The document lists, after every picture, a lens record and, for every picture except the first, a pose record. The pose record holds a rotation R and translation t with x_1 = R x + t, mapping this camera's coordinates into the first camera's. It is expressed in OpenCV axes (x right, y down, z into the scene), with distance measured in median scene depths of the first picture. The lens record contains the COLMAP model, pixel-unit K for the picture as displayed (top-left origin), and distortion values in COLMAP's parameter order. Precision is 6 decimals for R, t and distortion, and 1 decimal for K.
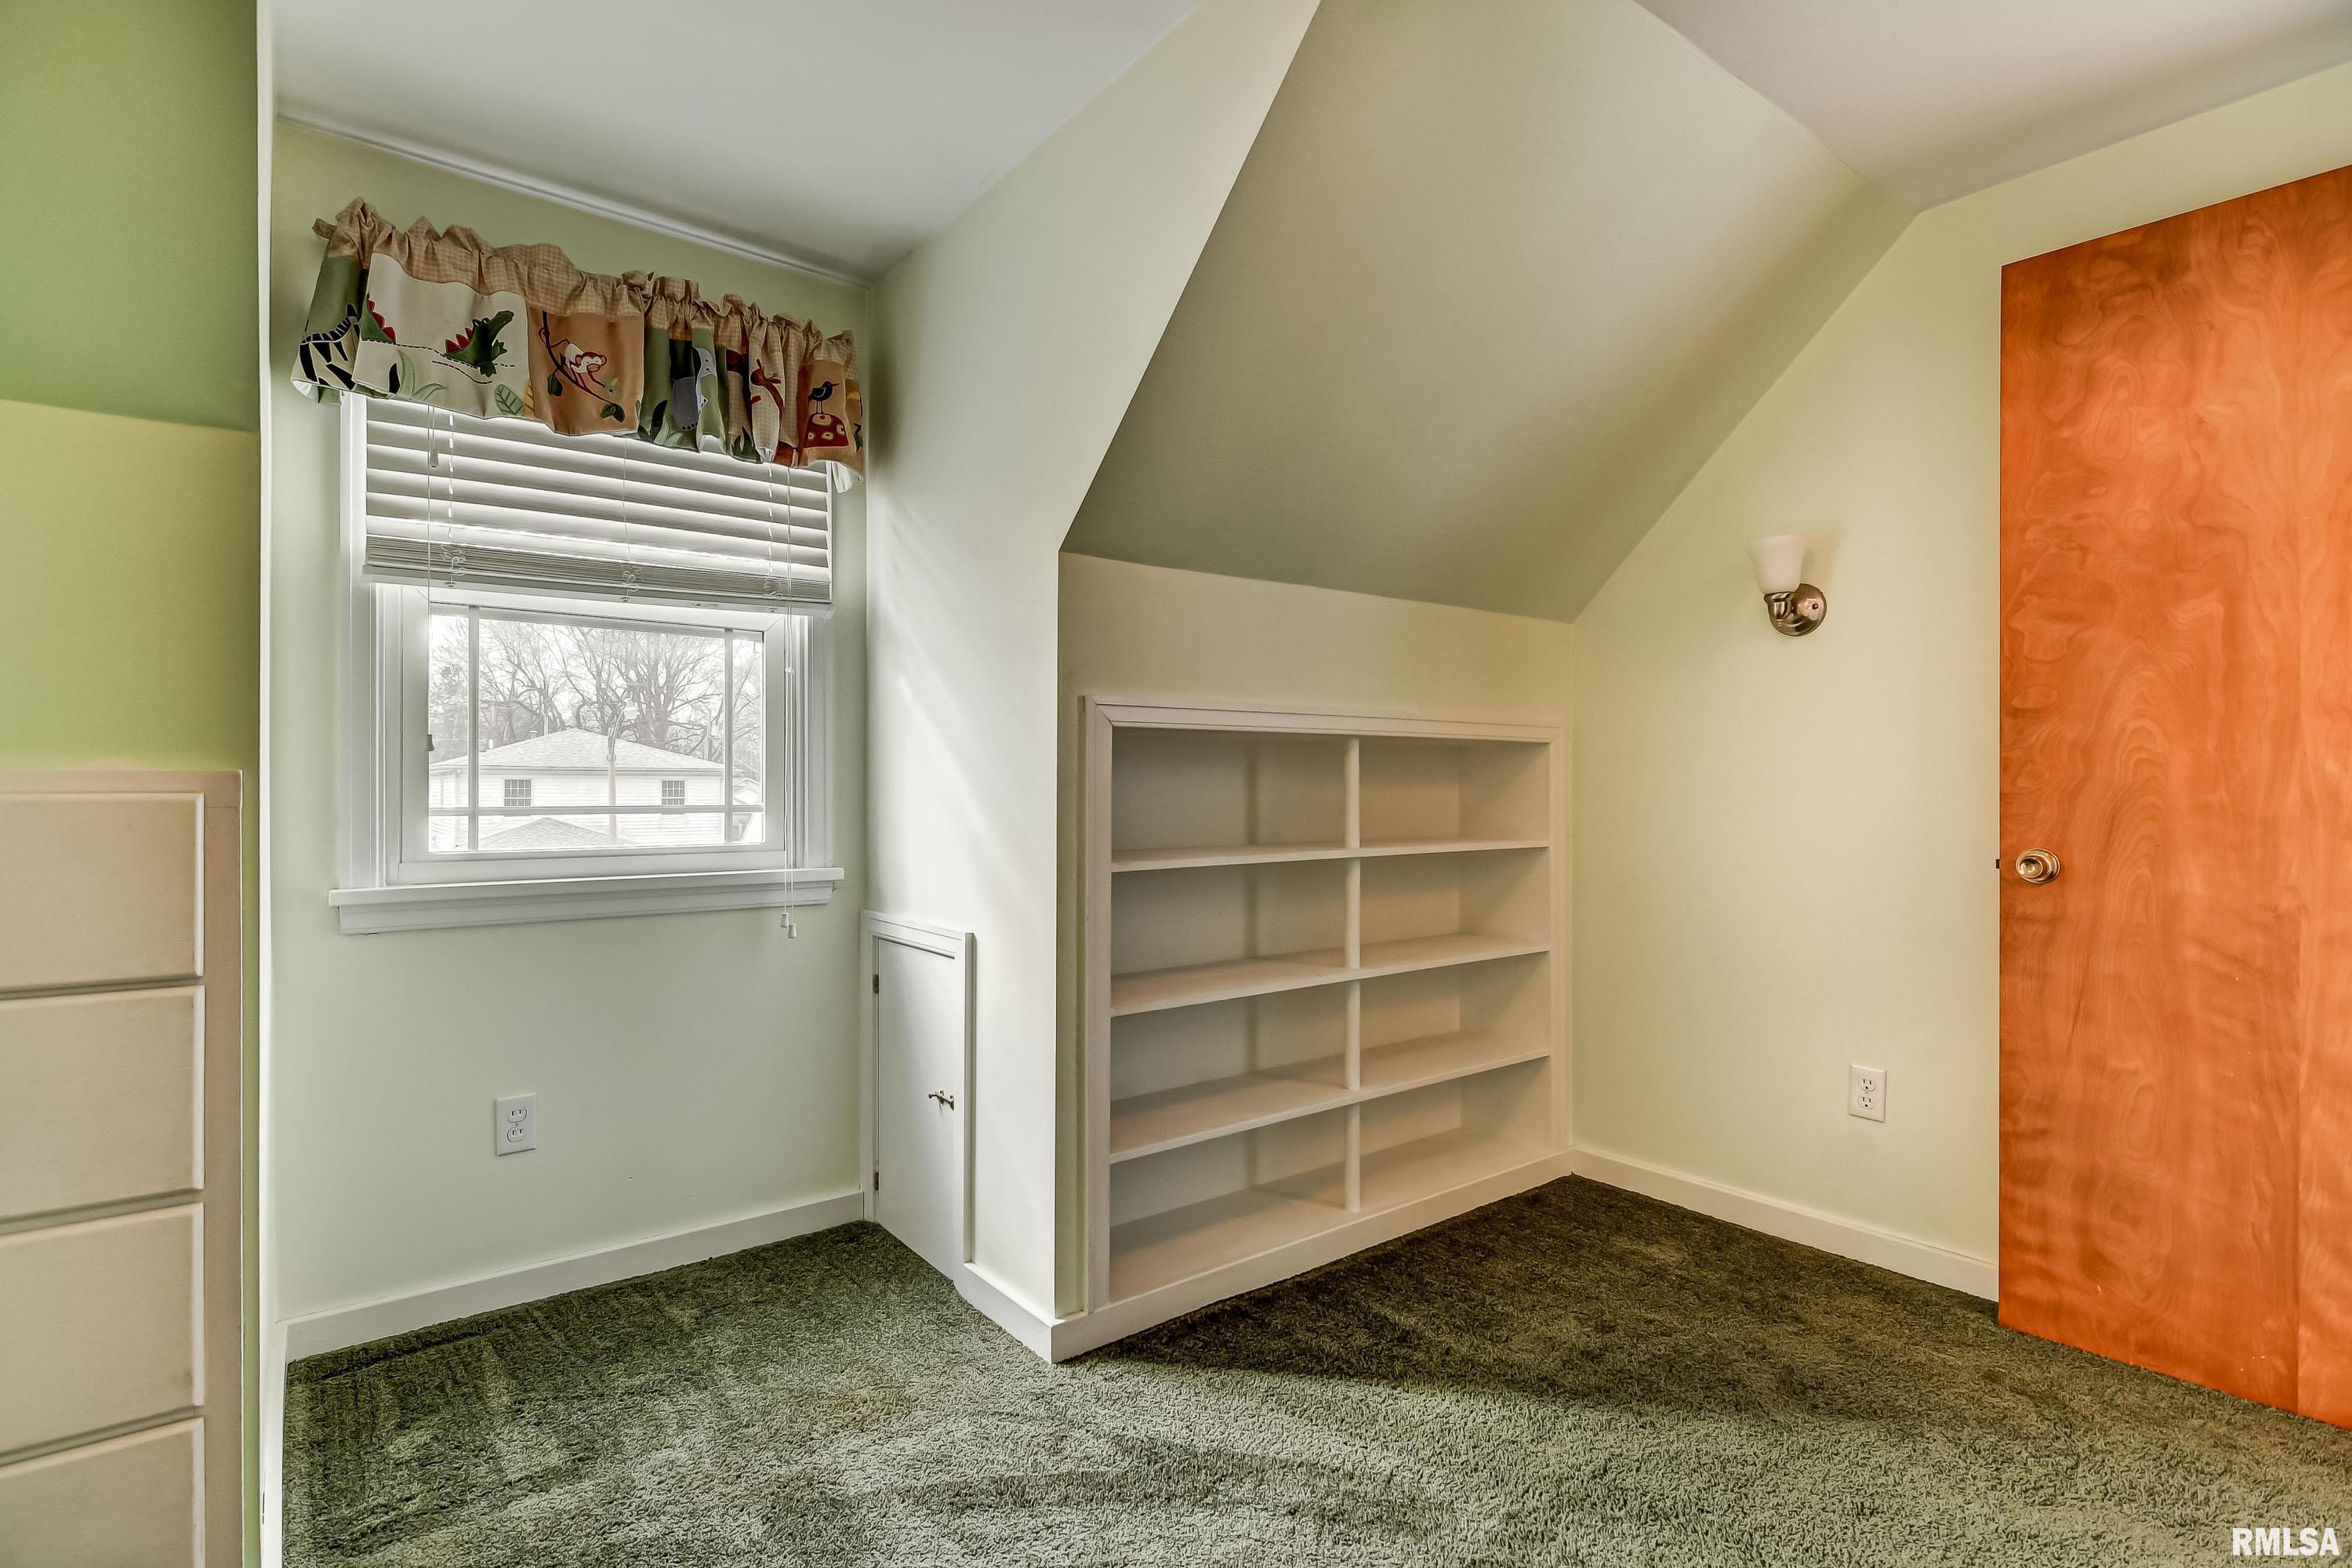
lens RADIAL K [[1129.1, 0, 1171.7], [0, 1129.1, 782.3], [0, 0, 1]] dist [0.017890, -0.012065]
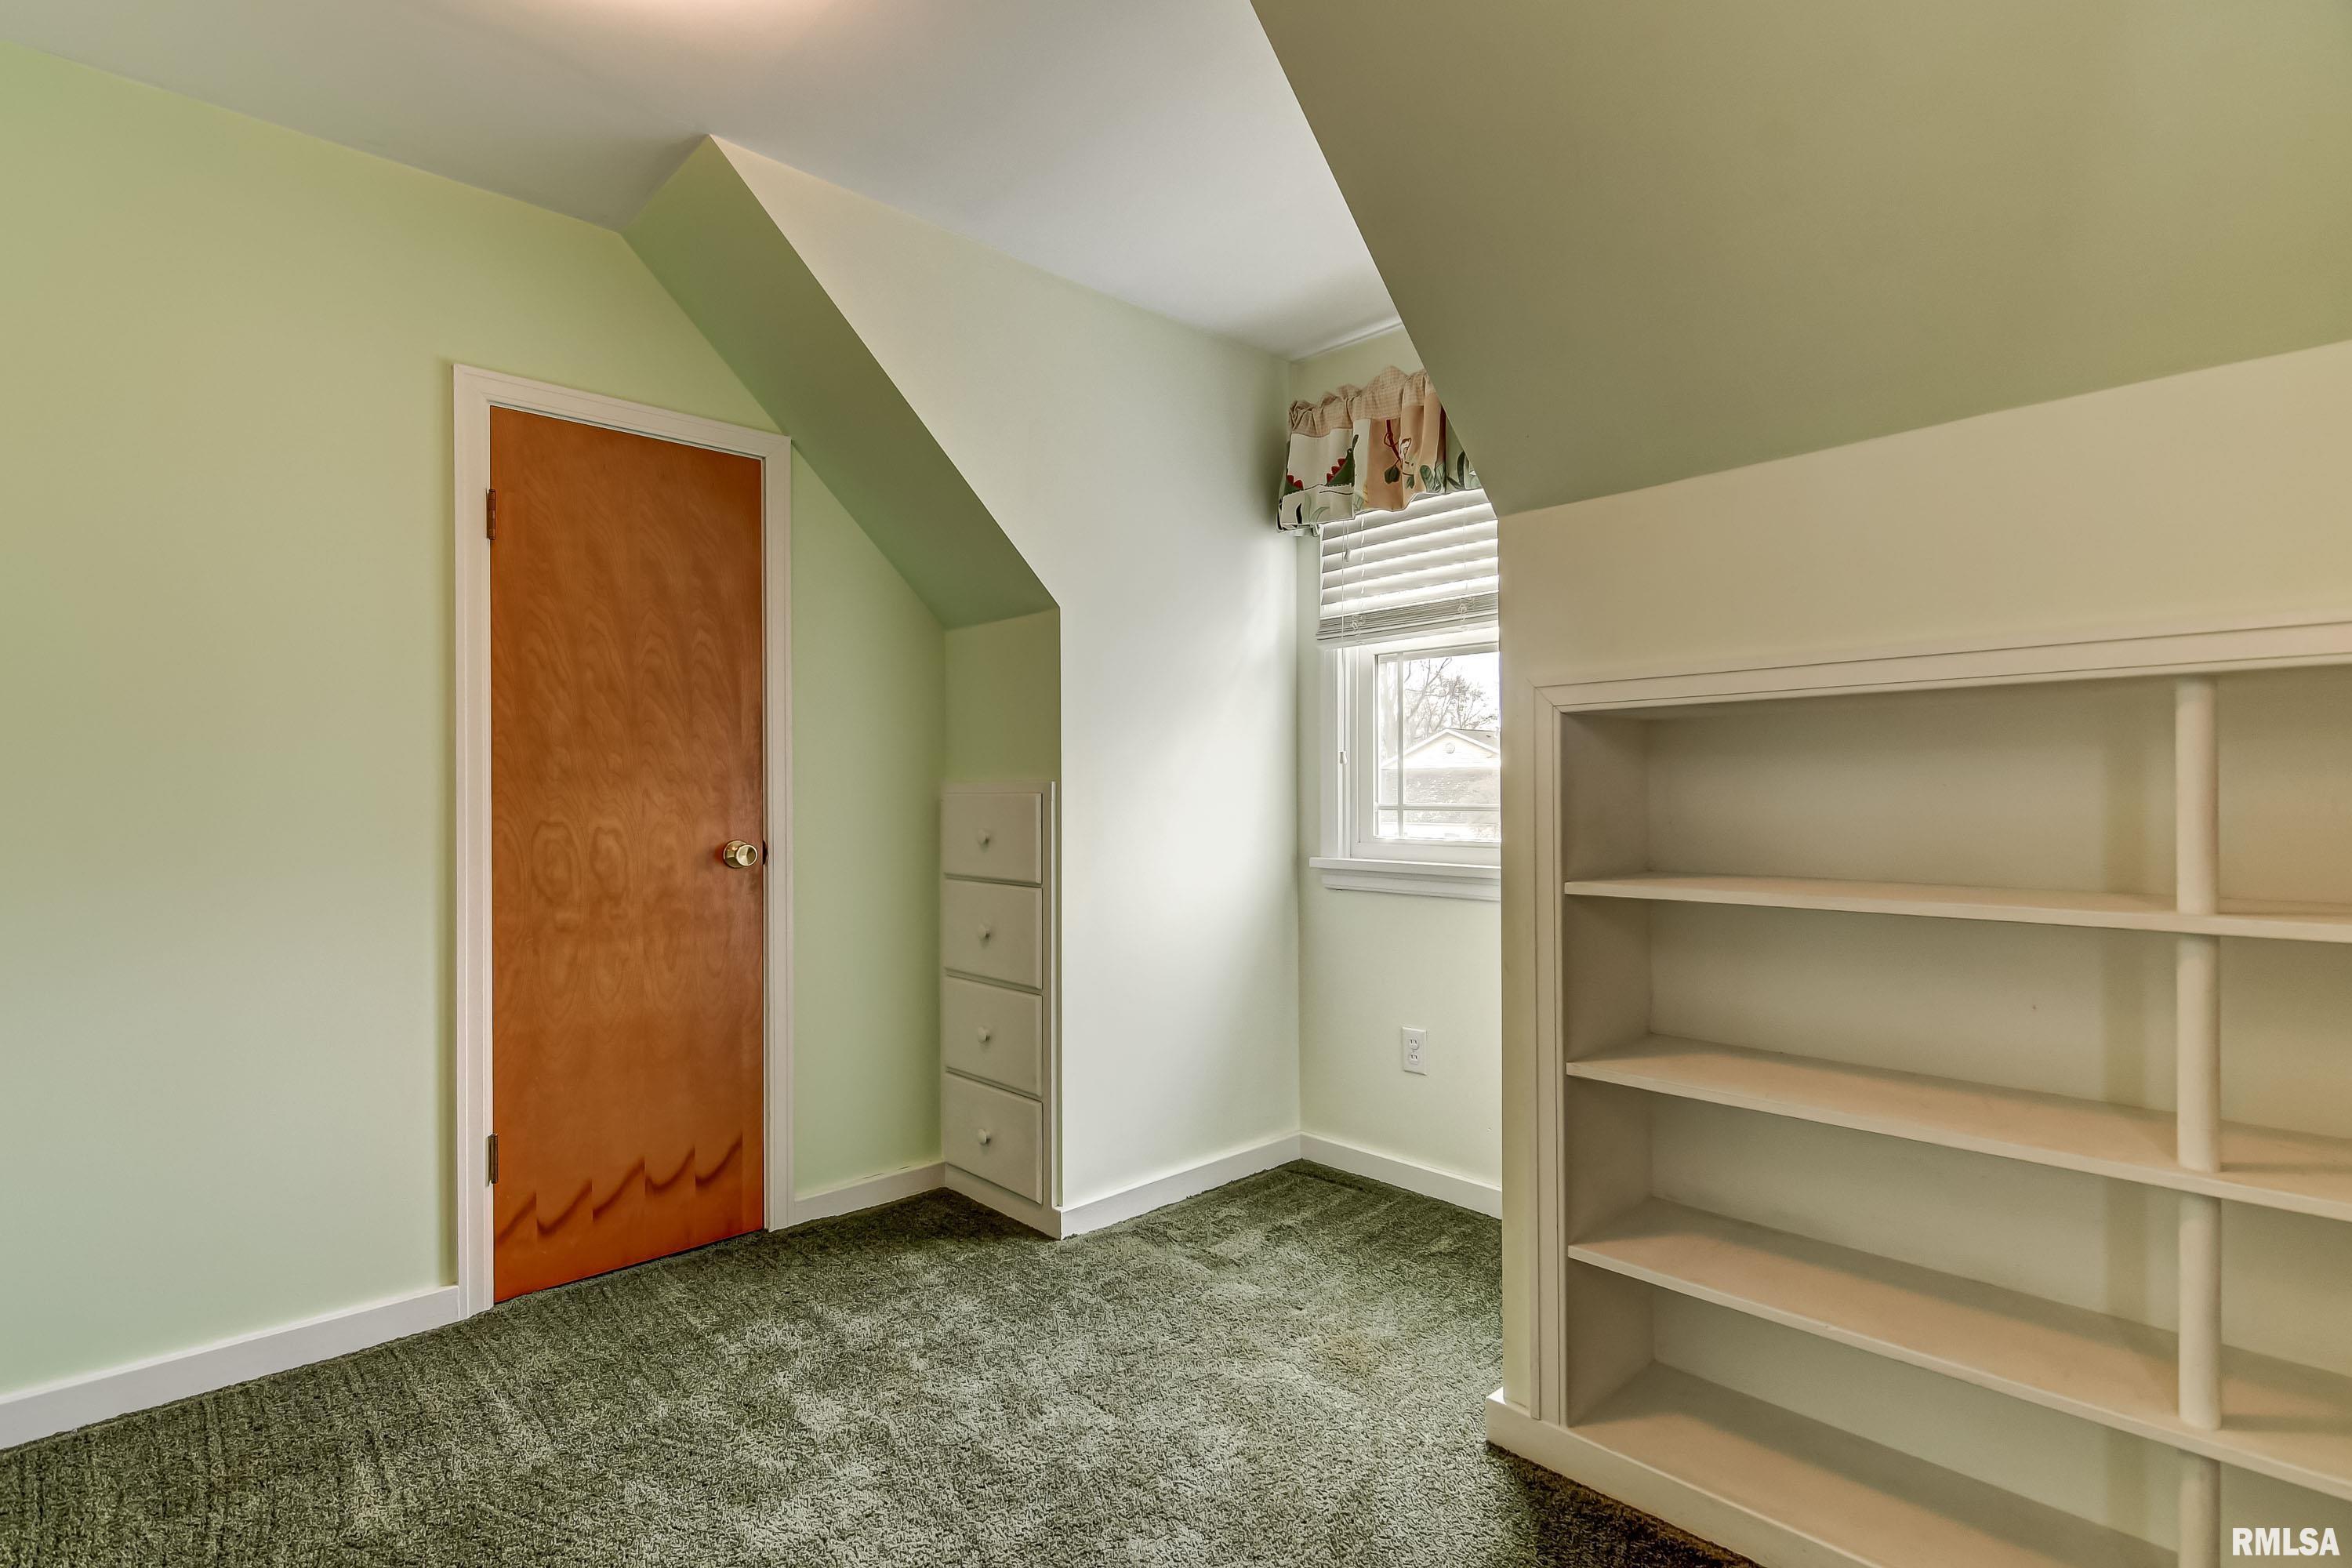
lens RADIAL K [[1129.1, 0, 1171.3], [0, 1129.1, 795.4], [0, 0, 1]] dist [0.017890, -0.012065]
pose [[0.095868, 0.001504, -0.995393, 0.720207], [0.005814, 0.999981, 0.002070, 0.007226], [0.995377, -0.005986, 0.095858, 0.645753]]
